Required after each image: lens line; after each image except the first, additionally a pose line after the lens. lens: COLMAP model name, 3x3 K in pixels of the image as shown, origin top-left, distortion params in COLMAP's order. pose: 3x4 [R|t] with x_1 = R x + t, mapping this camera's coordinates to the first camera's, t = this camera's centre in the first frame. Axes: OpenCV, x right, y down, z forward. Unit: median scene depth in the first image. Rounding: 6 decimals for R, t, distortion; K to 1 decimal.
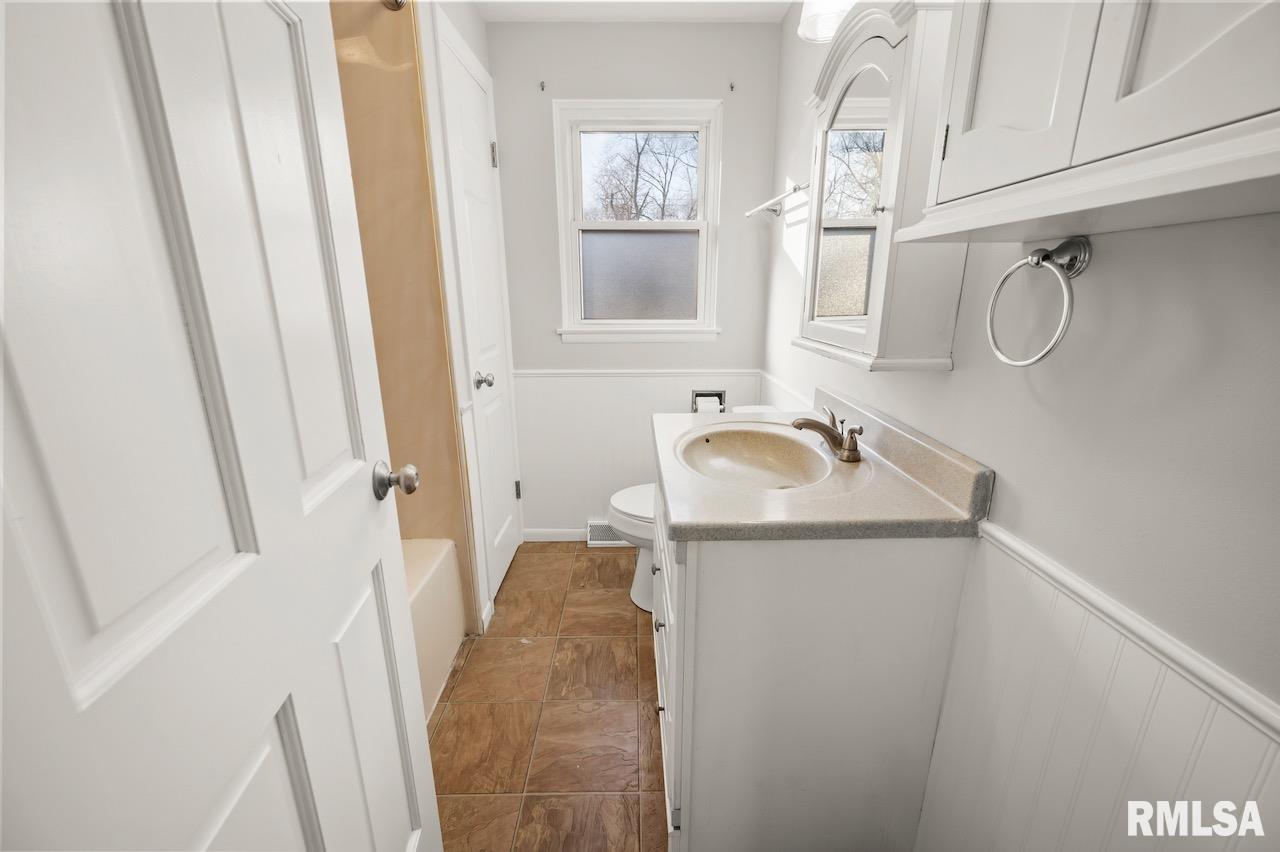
lens RADIAL K [[505.5, 0, 638.4], [0, 505.5, 422.0], [0, 0, 1]] dist [-0.001227, -0.000083]
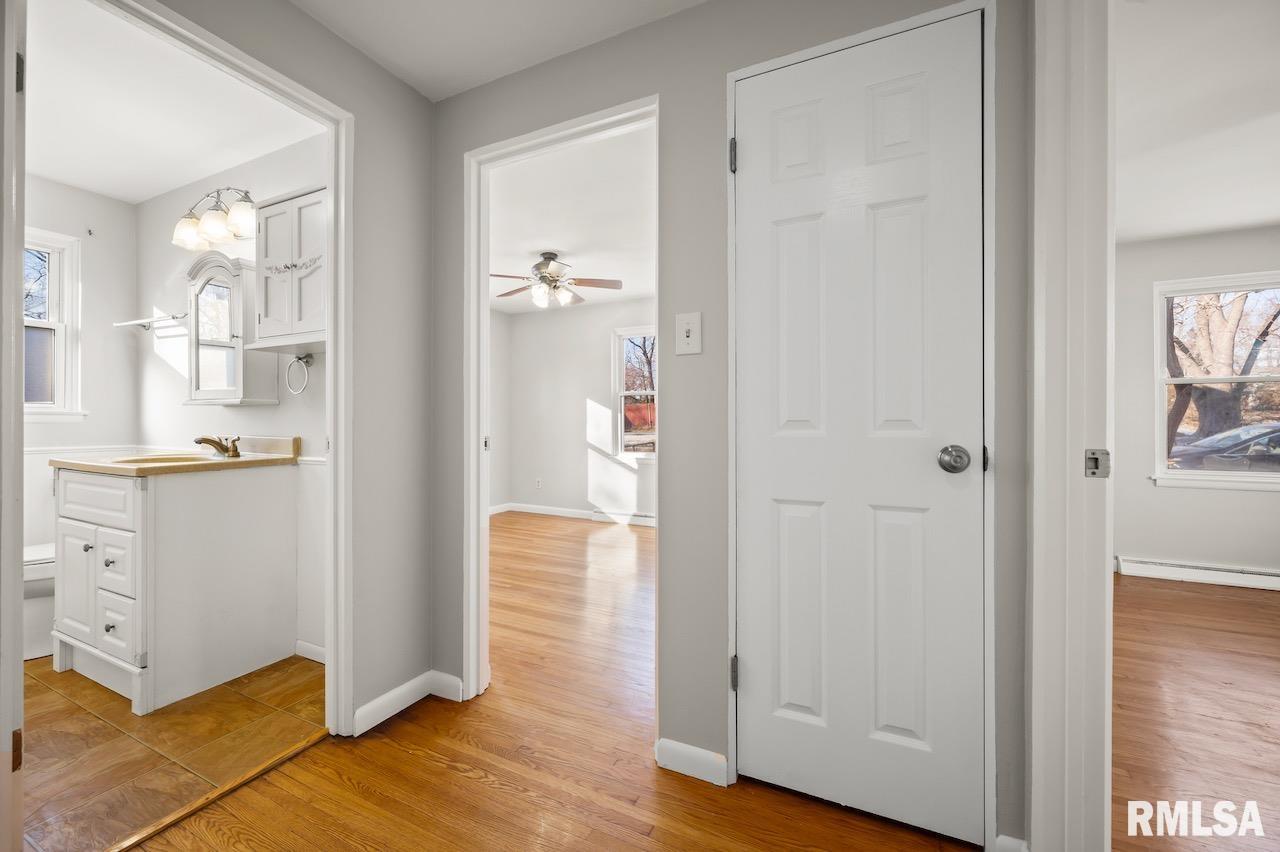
lens RADIAL K [[505.5, 0, 638.4], [0, 505.5, 422.0], [0, 0, 1]] dist [-0.001227, -0.000083]
pose [[0.447322, 0.000536, 0.894373, -0.839398], [0.225085, 0.967746, -0.113156, 0.696464], [-0.865586, 0.251927, 0.432774, -1.644321]]
